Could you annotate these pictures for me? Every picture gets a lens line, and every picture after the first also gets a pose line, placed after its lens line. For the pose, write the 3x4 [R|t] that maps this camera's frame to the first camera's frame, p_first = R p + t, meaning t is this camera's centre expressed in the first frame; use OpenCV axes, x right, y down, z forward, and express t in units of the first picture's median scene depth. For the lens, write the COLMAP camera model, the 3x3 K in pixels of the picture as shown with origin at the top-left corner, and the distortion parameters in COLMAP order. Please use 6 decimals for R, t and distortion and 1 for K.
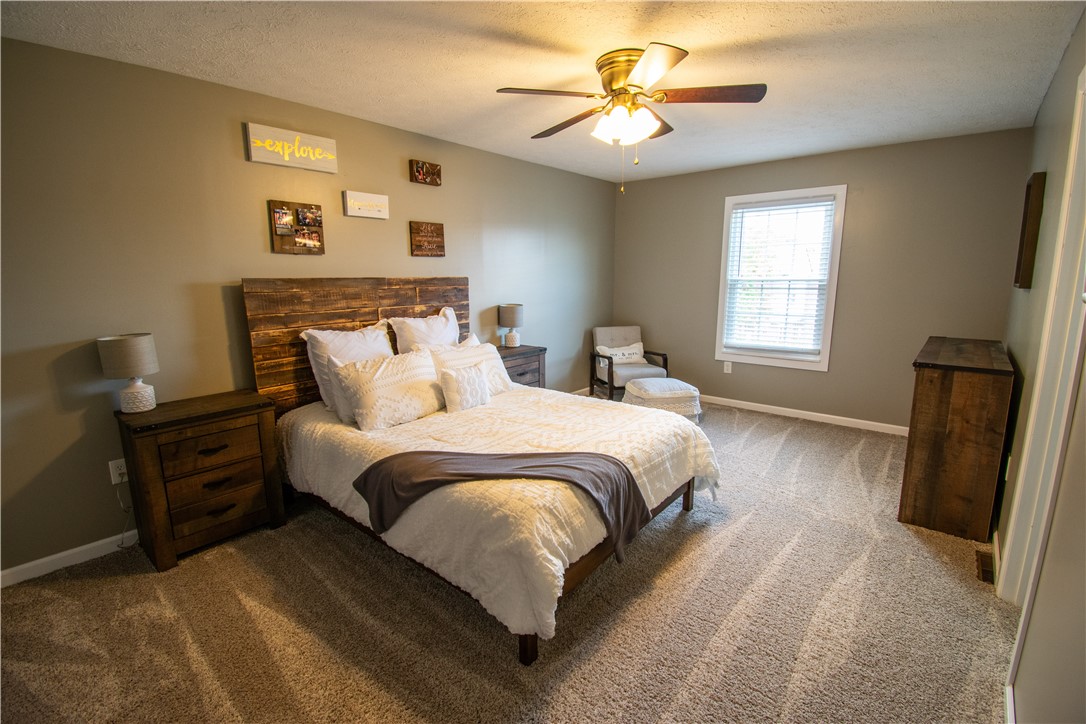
lens RADIAL K [[480.3, 0, 544.2], [0, 480.3, 360.8], [0, 0, 1]] dist [-0.001548, -0.013710]
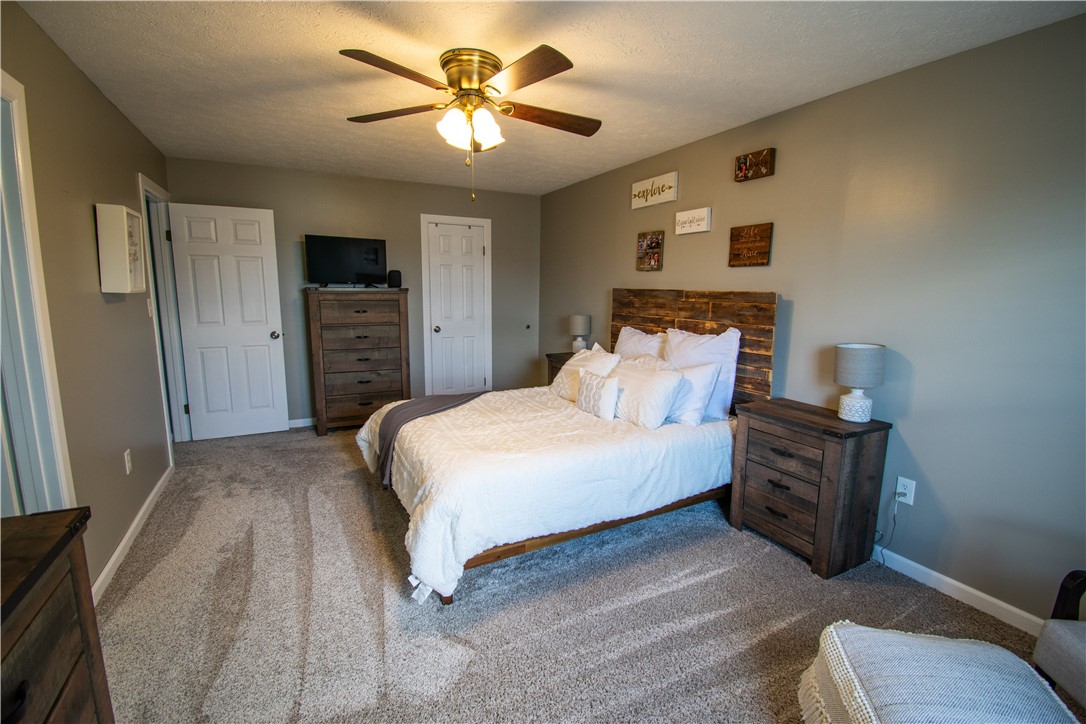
lens RADIAL K [[480.3, 0, 544.2], [0, 480.3, 365.5], [0, 0, 1]] dist [-0.001548, -0.013710]
pose [[-0.383135, 0.149129, -0.911575, 0.696364], [-0.176438, 0.956894, 0.230700, -0.189558], [0.906685, 0.249226, -0.340307, 1.043976]]
